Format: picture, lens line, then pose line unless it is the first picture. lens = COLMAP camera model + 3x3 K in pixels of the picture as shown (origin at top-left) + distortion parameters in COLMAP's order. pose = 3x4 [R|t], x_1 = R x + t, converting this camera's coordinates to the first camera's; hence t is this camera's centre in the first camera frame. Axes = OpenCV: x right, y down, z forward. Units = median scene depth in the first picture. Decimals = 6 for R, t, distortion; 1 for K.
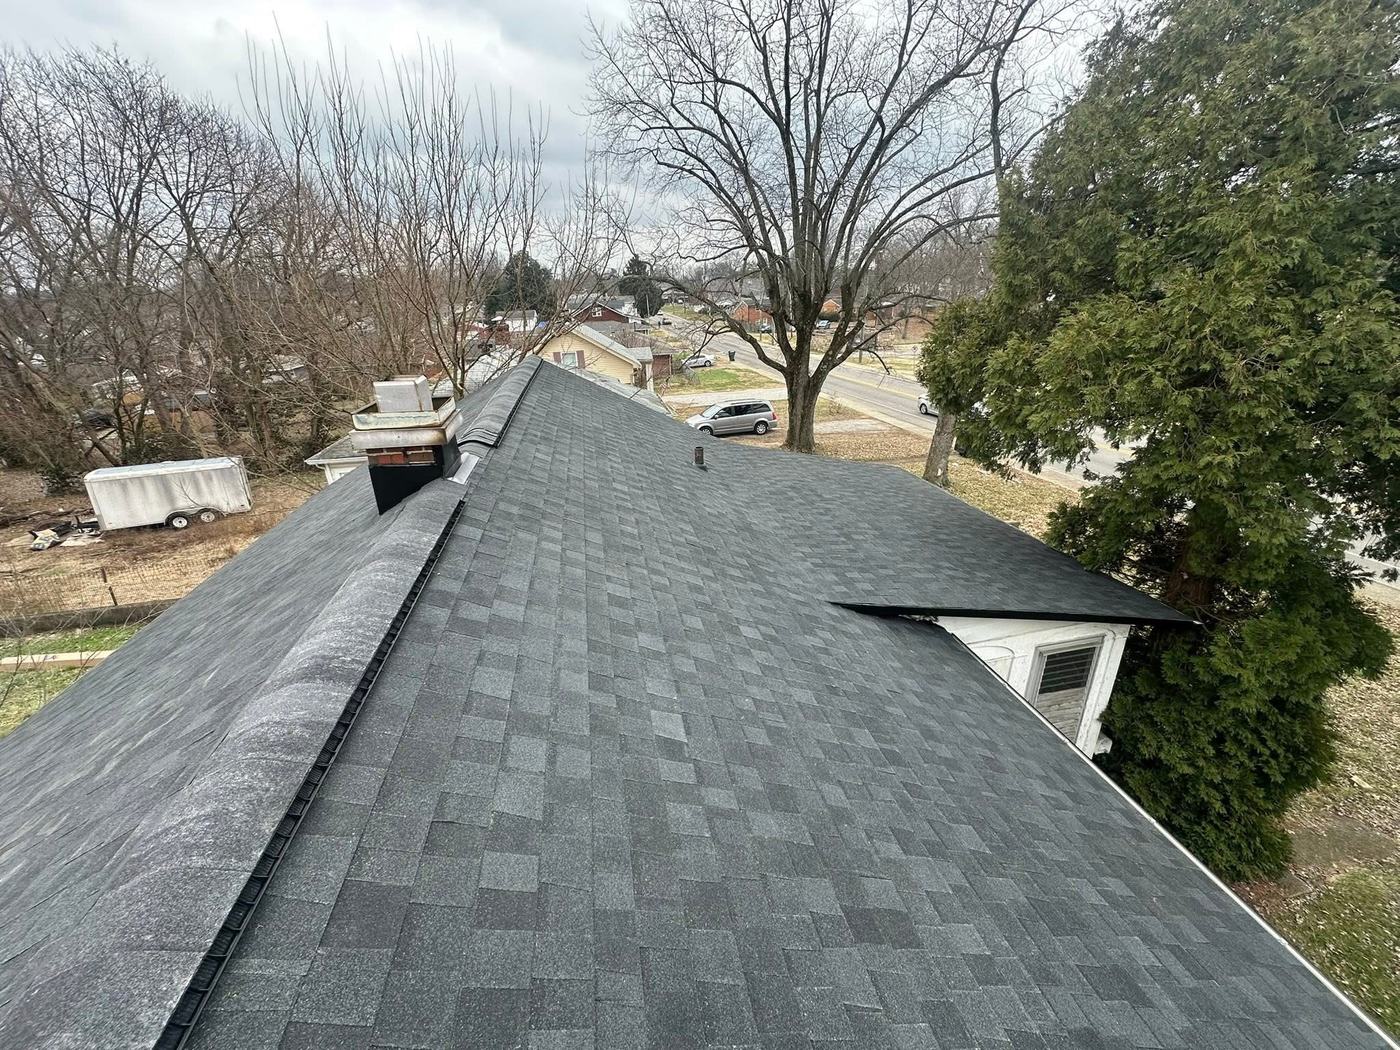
lens RADIAL K [[555.9, 0, 699.5], [0, 555.9, 522.0], [0, 0, 1]] dist [-0.002813, -0.000031]
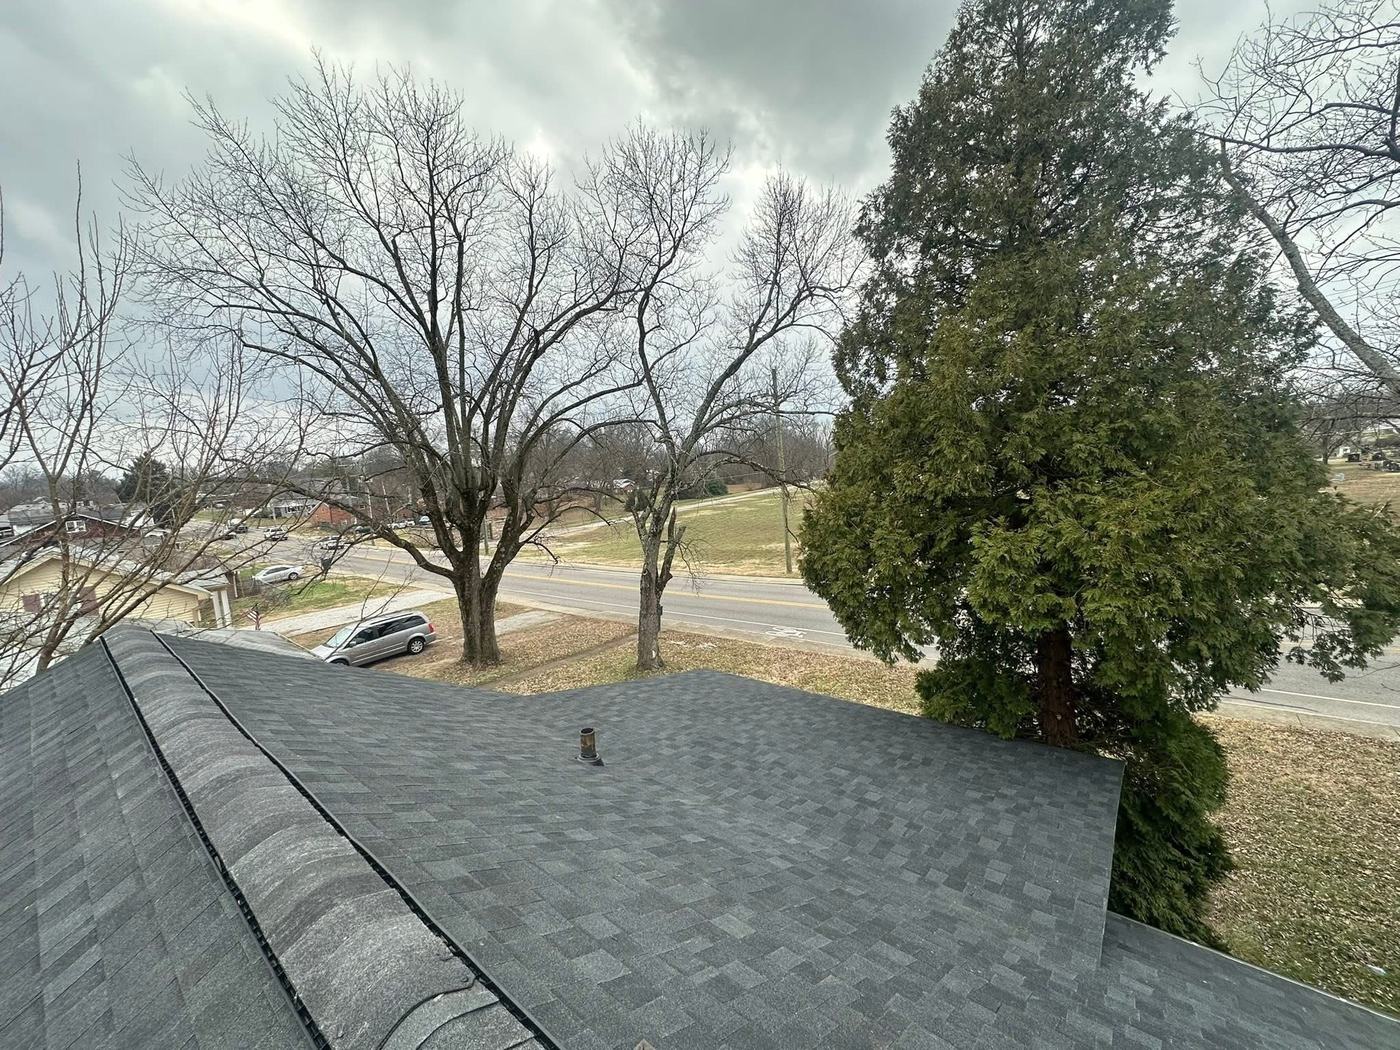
lens RADIAL K [[555.9, 0, 701.6], [0, 555.9, 528.7], [0, 0, 1]] dist [-0.002813, -0.000031]
pose [[0.774381, -0.082855, 0.627272, -0.079435], [0.273243, 0.937969, -0.213431, -0.052382], [-0.570677, 0.336674, 0.748984, 0.116426]]
